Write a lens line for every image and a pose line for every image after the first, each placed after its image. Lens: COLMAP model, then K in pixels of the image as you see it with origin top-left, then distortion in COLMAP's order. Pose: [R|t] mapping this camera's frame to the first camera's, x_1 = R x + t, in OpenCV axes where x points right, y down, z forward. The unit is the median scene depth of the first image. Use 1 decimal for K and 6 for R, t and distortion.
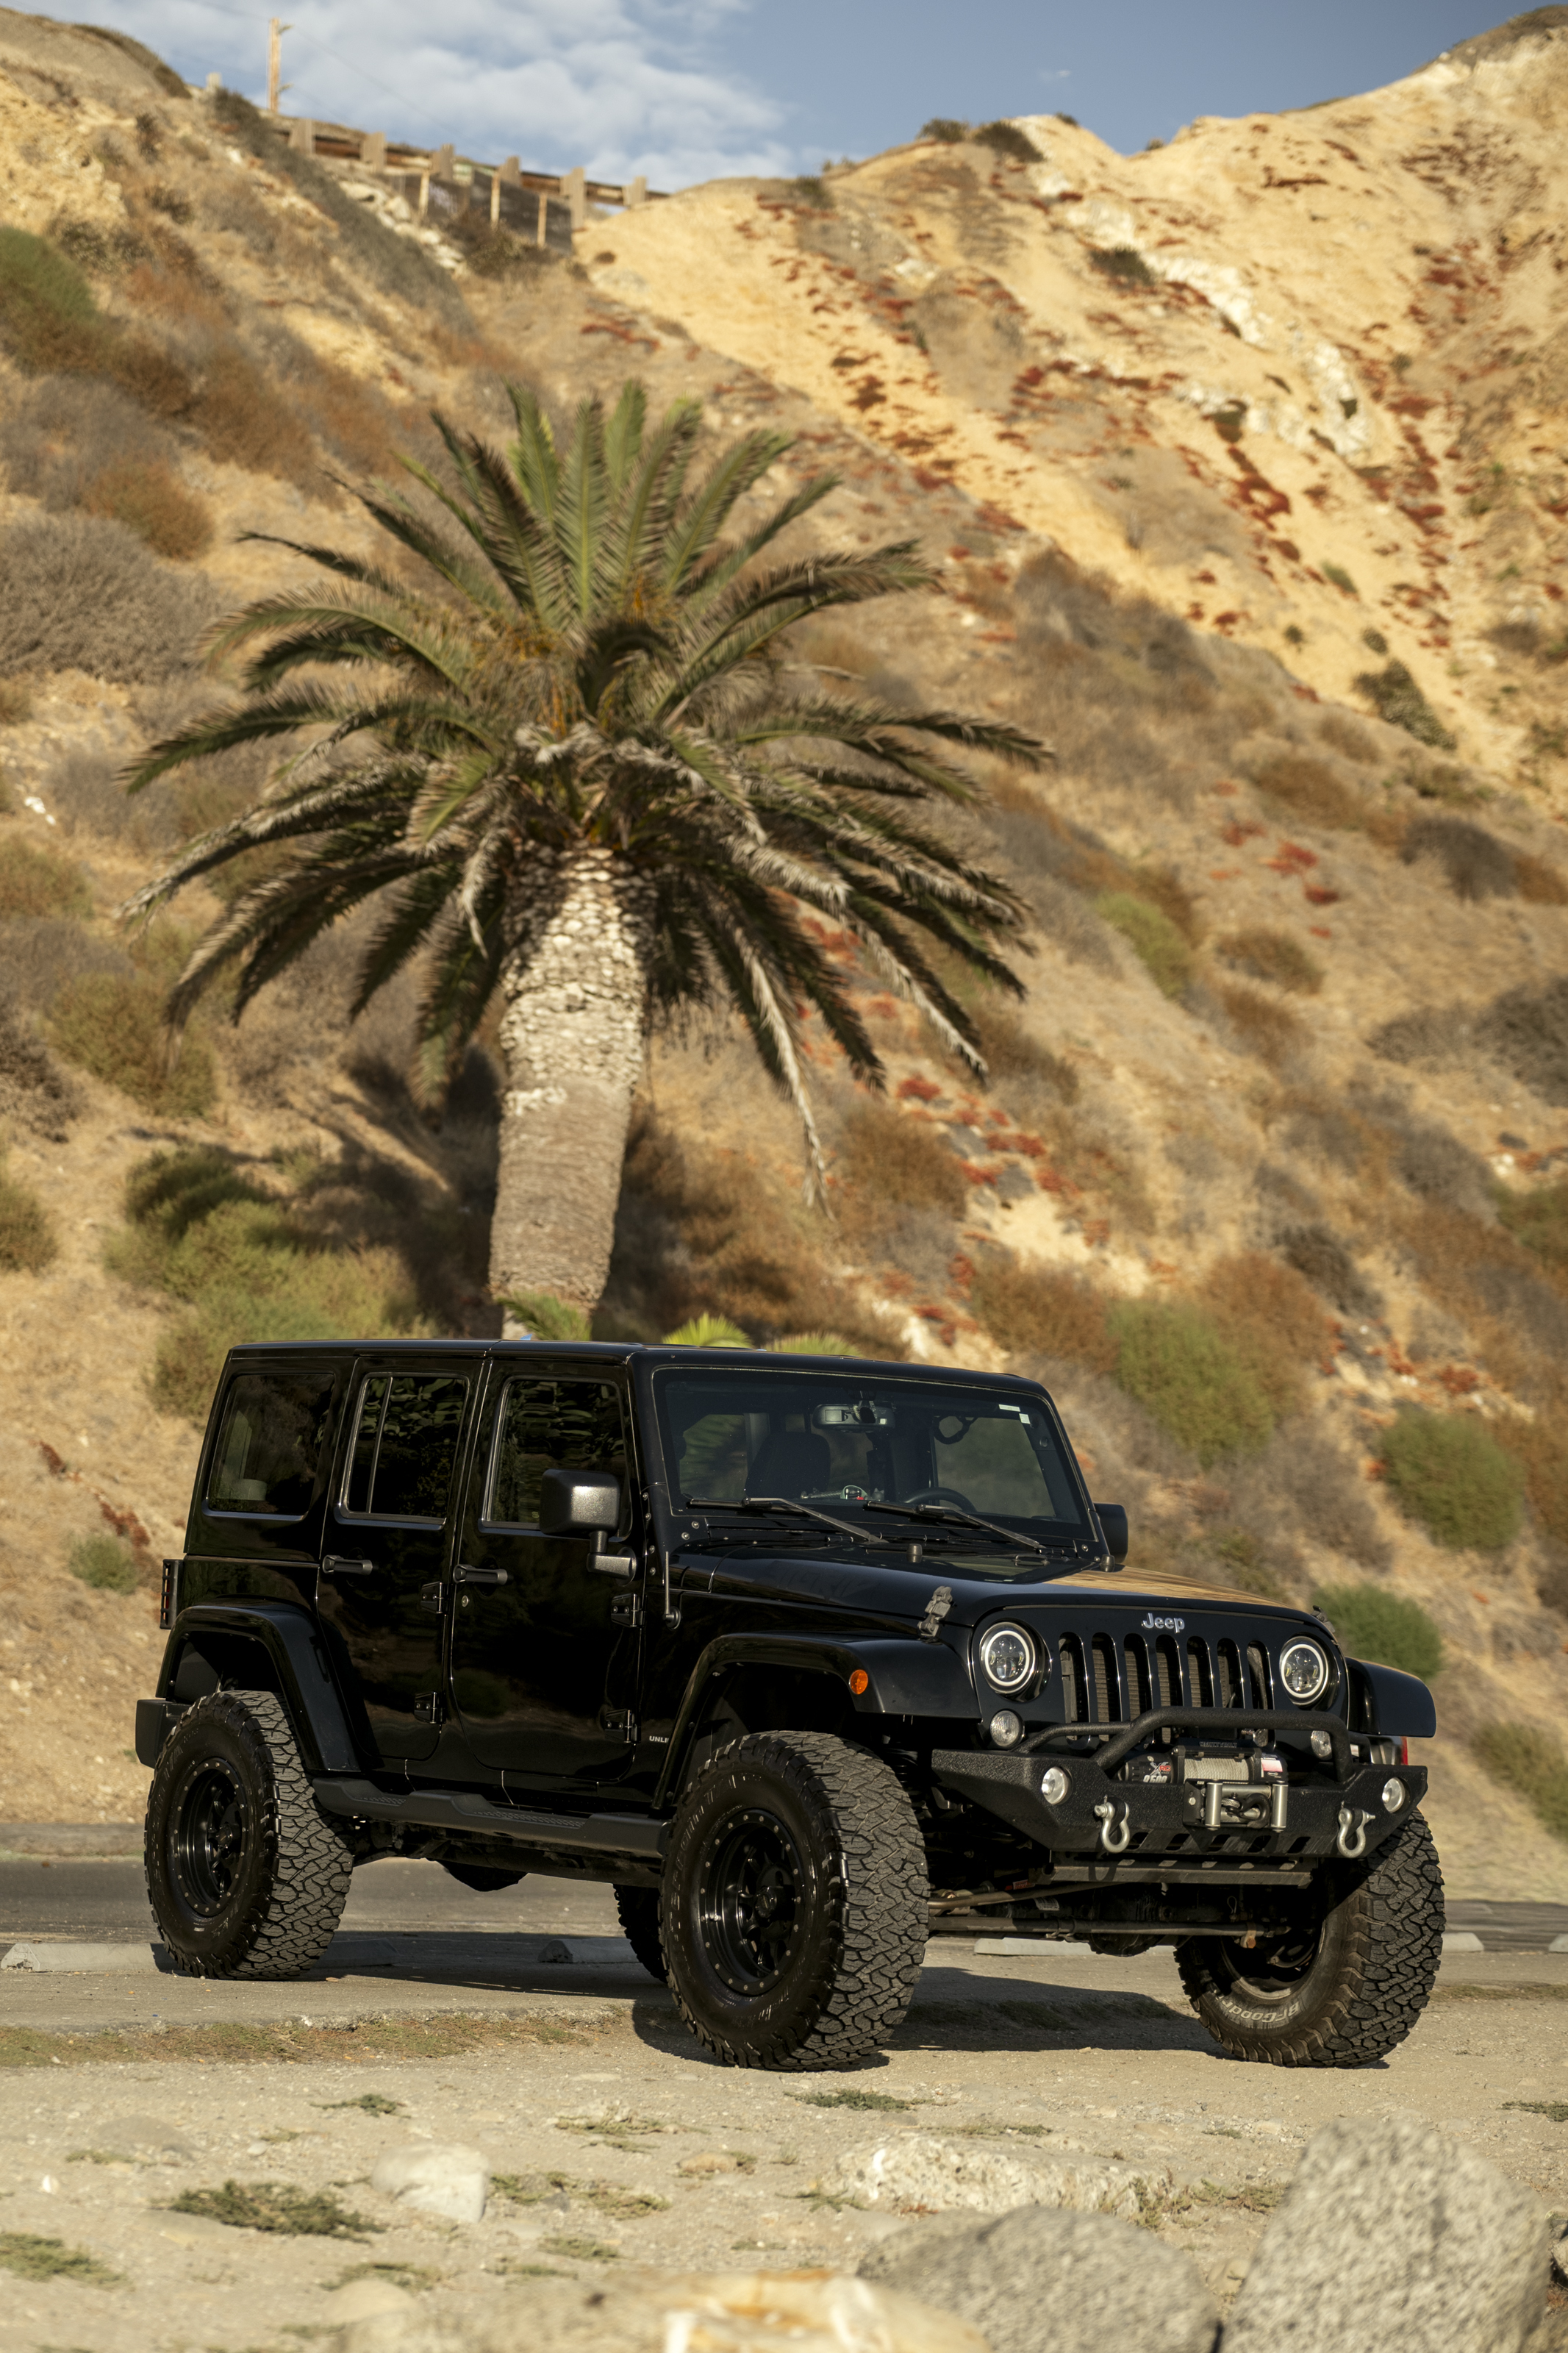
lens RADIAL K [[6094.3, 0, 784.0], [0, 6094.3, 1176.5], [0, 0, 1]] dist [0.004040, -0.374348]
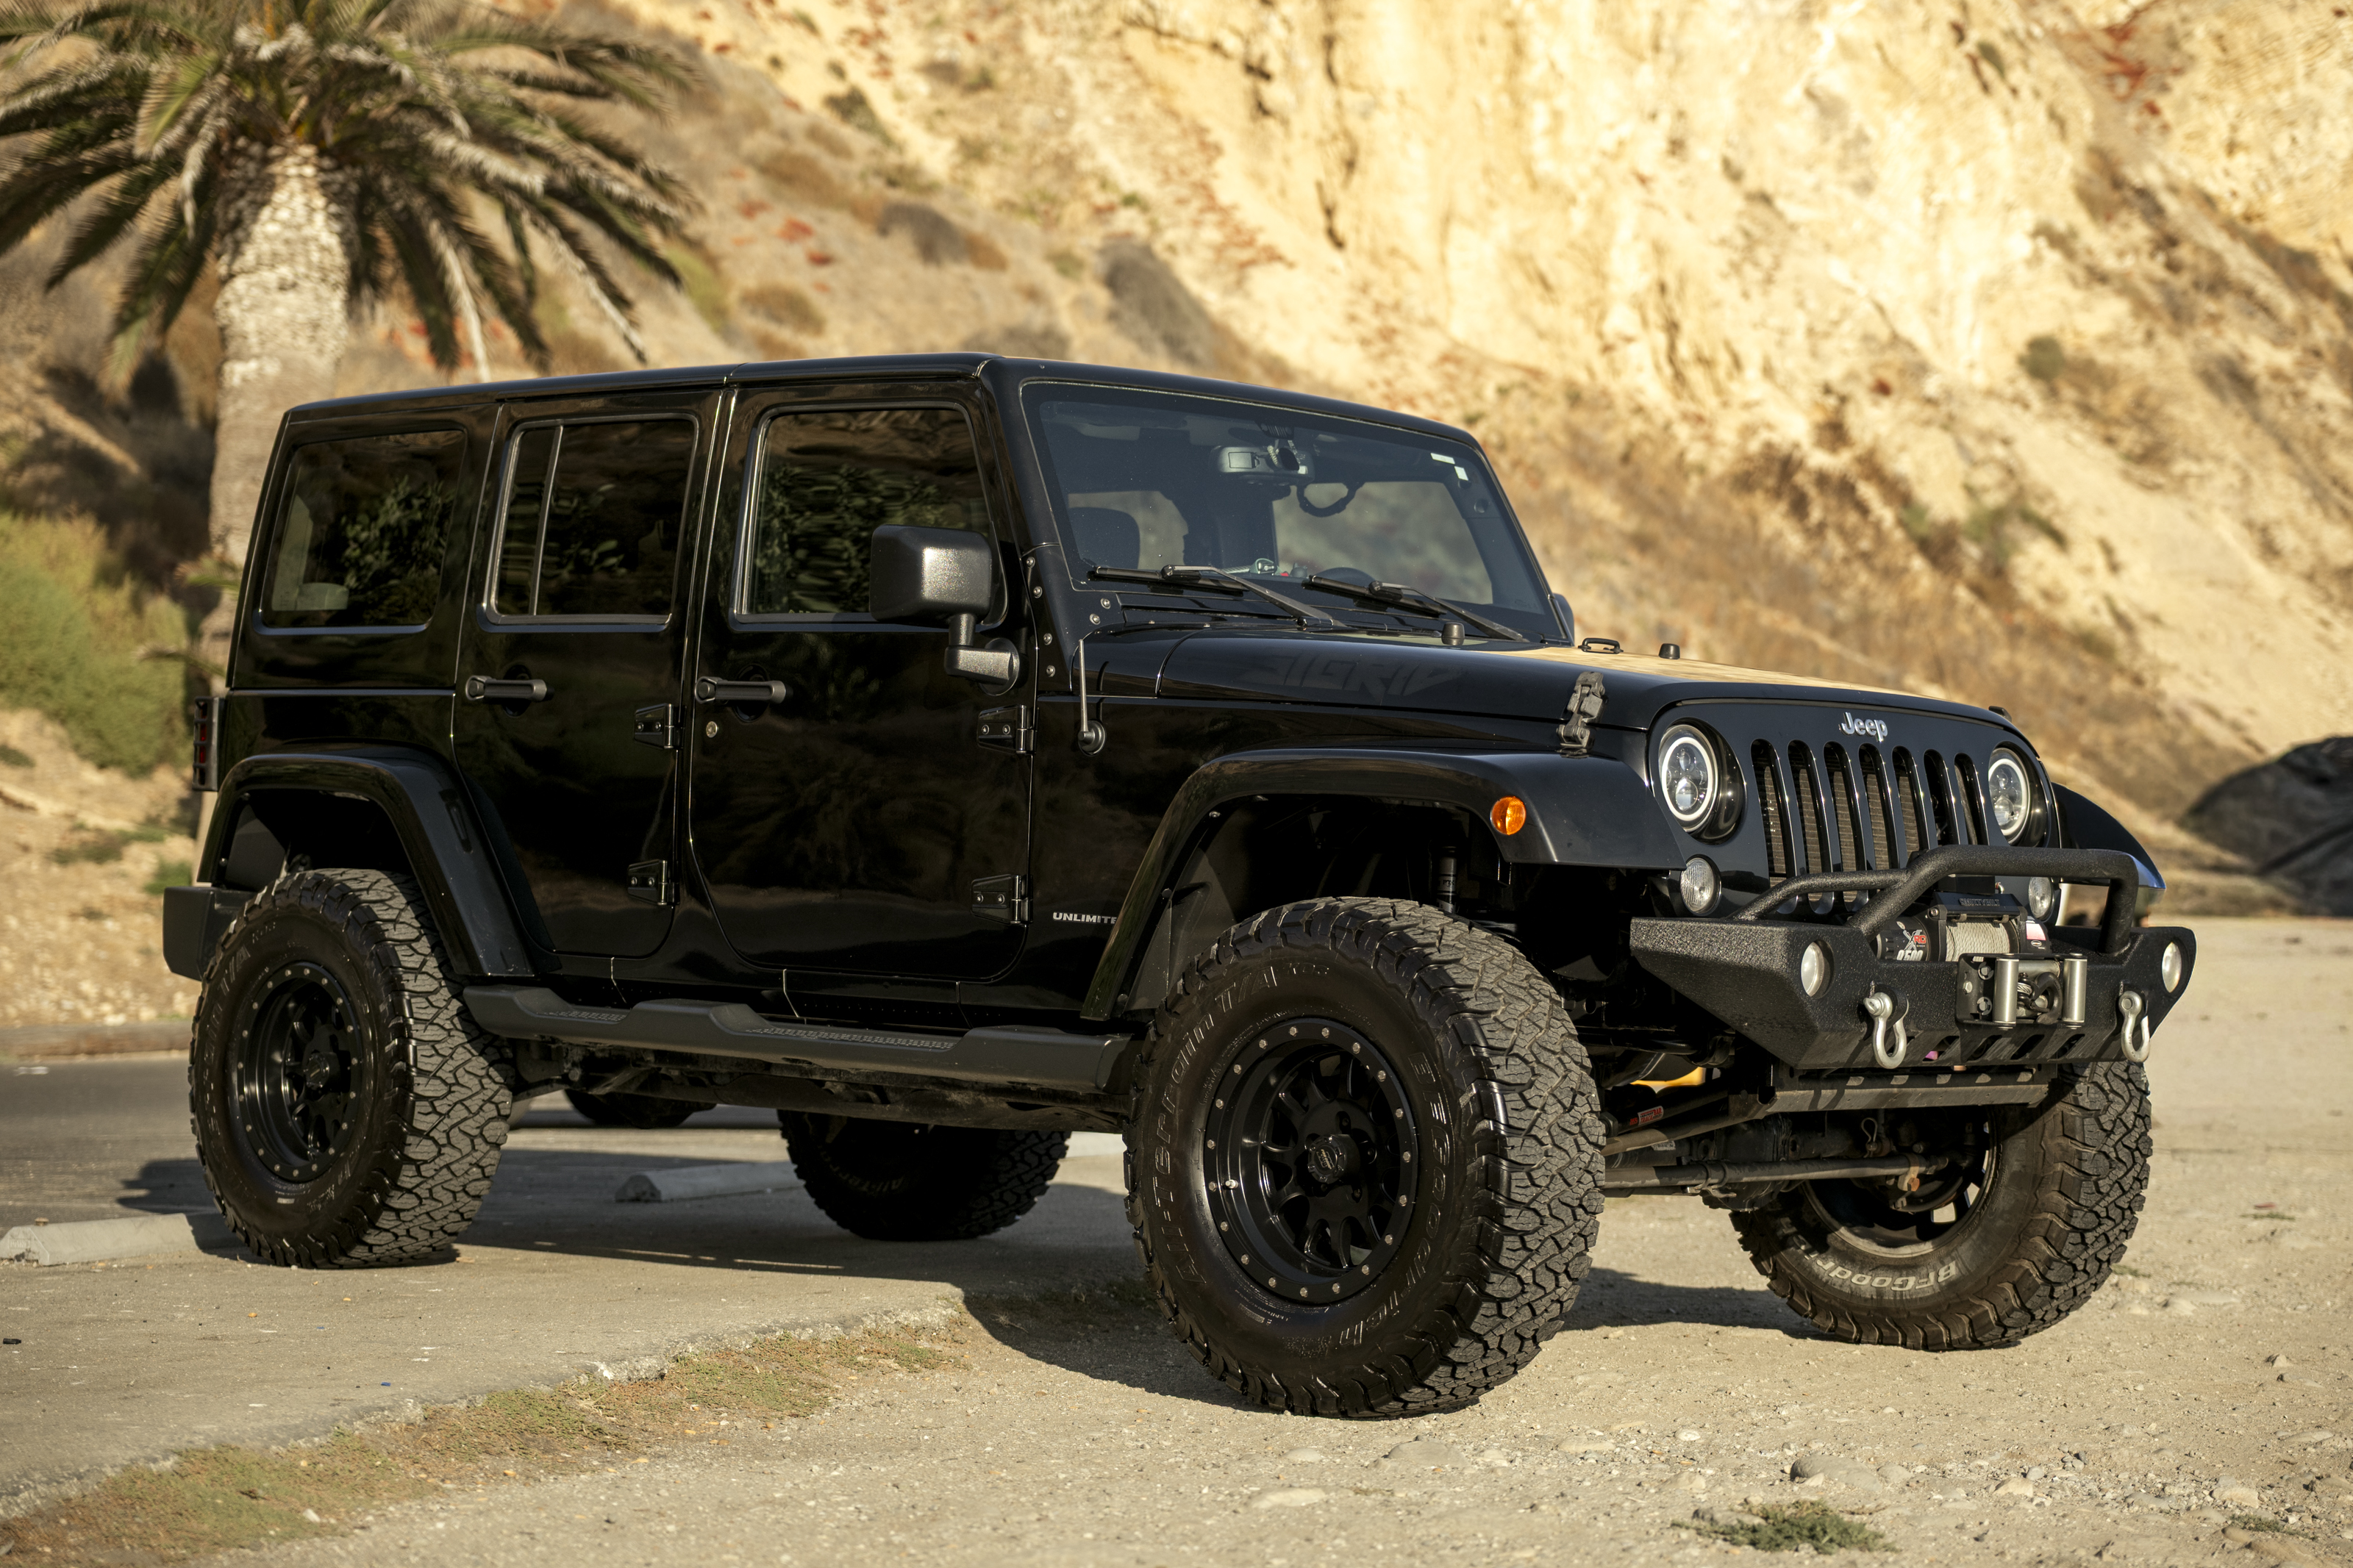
lens RADIAL K [[3994.2, 0, 1176.5], [0, 3994.2, 784.0], [0, 0, 1]] dist [-0.001487, -0.170327]
pose [[0.971646, -0.015393, 0.235940, -0.050673], [0.002510, 0.998494, 0.054808, 0.023768], [-0.236428, -0.052662, 0.970221, 0.253124]]
